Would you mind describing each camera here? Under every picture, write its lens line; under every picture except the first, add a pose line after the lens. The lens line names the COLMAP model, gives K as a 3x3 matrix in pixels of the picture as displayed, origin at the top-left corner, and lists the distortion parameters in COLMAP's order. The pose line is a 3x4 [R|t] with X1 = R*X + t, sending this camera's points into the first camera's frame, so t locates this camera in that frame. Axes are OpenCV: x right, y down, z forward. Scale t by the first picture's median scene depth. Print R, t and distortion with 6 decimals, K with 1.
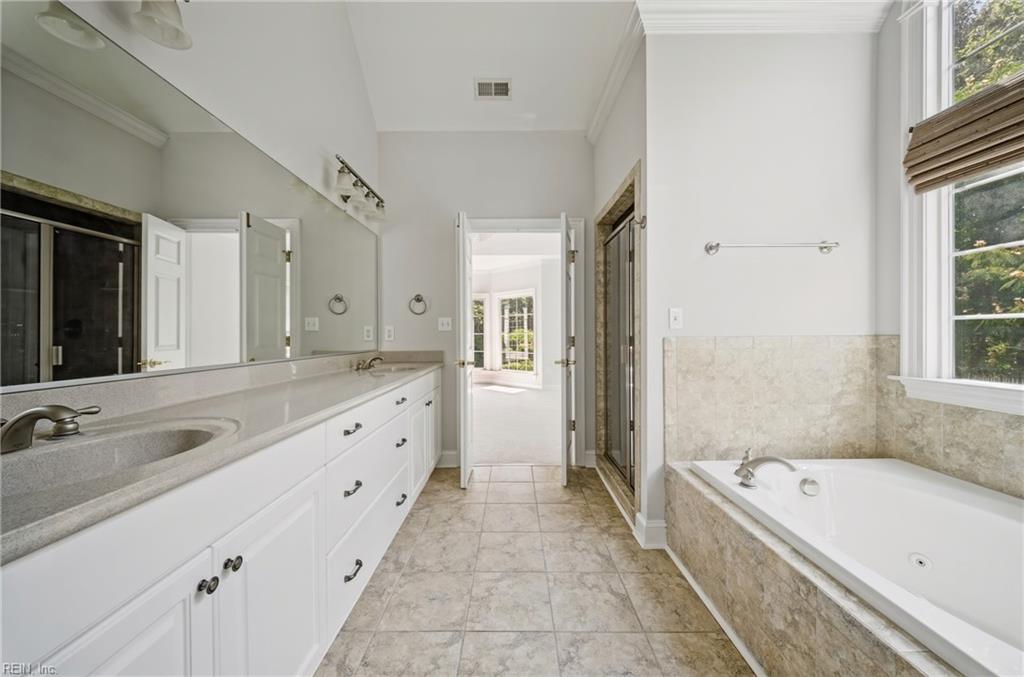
lens RADIAL K [[353.8, 0, 512.6], [0, 353.8, 334.8], [0, 0, 1]] dist [0.002825, -0.000506]
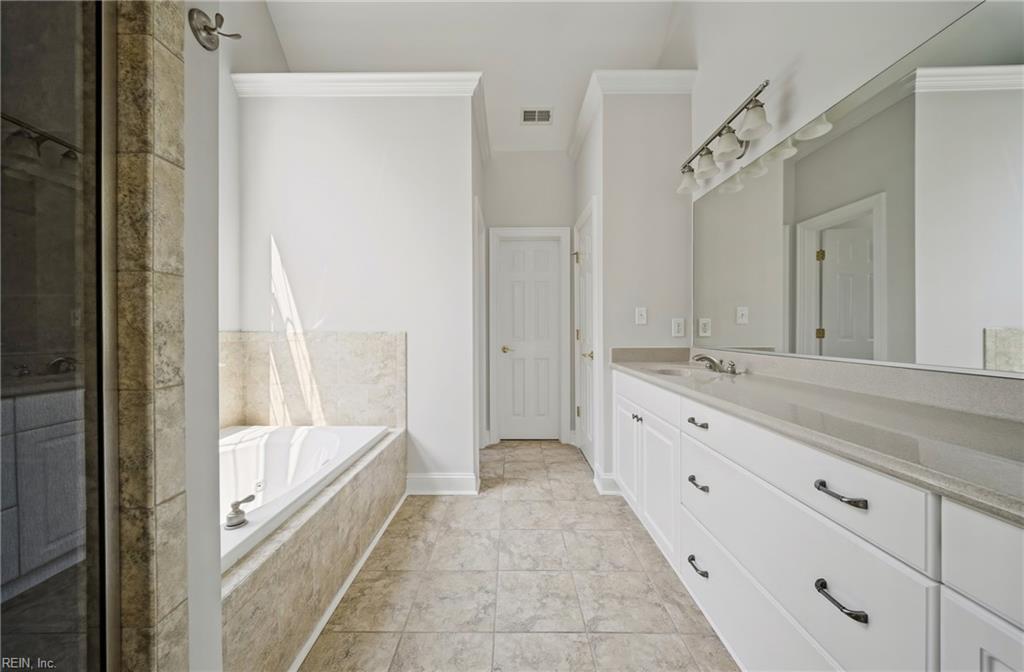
lens RADIAL K [[353.8, 0, 508.9], [0, 353.8, 330.4], [0, 0, 1]] dist [0.002825, -0.000506]
pose [[-0.999935, 0.007955, 0.008192, 0.065453], [0.008004, 0.999950, 0.006003, -0.000382], [-0.008144, 0.006068, -0.999948, 2.051317]]
